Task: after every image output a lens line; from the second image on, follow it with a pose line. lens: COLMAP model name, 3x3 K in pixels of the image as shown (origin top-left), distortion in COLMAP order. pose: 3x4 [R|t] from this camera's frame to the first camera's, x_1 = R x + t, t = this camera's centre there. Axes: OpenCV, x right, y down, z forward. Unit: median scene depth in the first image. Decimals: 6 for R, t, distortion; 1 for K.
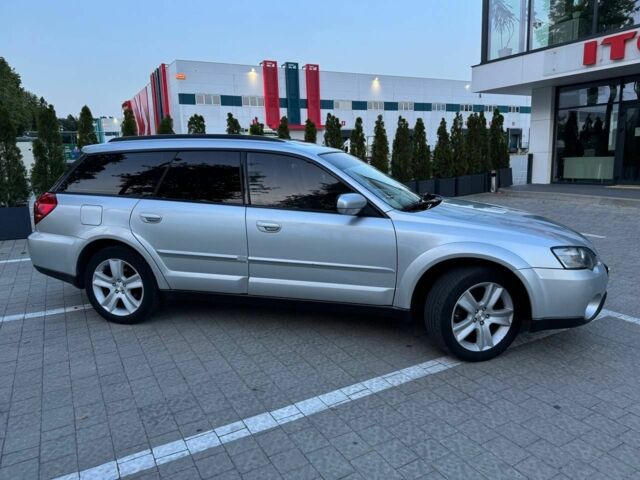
lens RADIAL K [[464.8, 0, 319.9], [0, 464.8, 239.6], [0, 0, 1]] dist [0.024091, -0.027033]
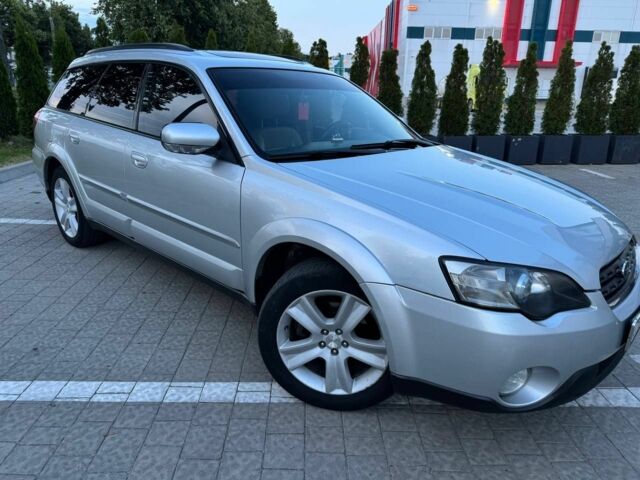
lens RADIAL K [[464.8, 0, 322.6], [0, 464.8, 239.3], [0, 0, 1]] dist [0.024091, -0.027033]
pose [[0.873275, 0.183026, -0.451545, 0.586451], [-0.128289, 0.980435, 0.149295, -0.058882], [0.470035, -0.072447, 0.879669, 0.459798]]
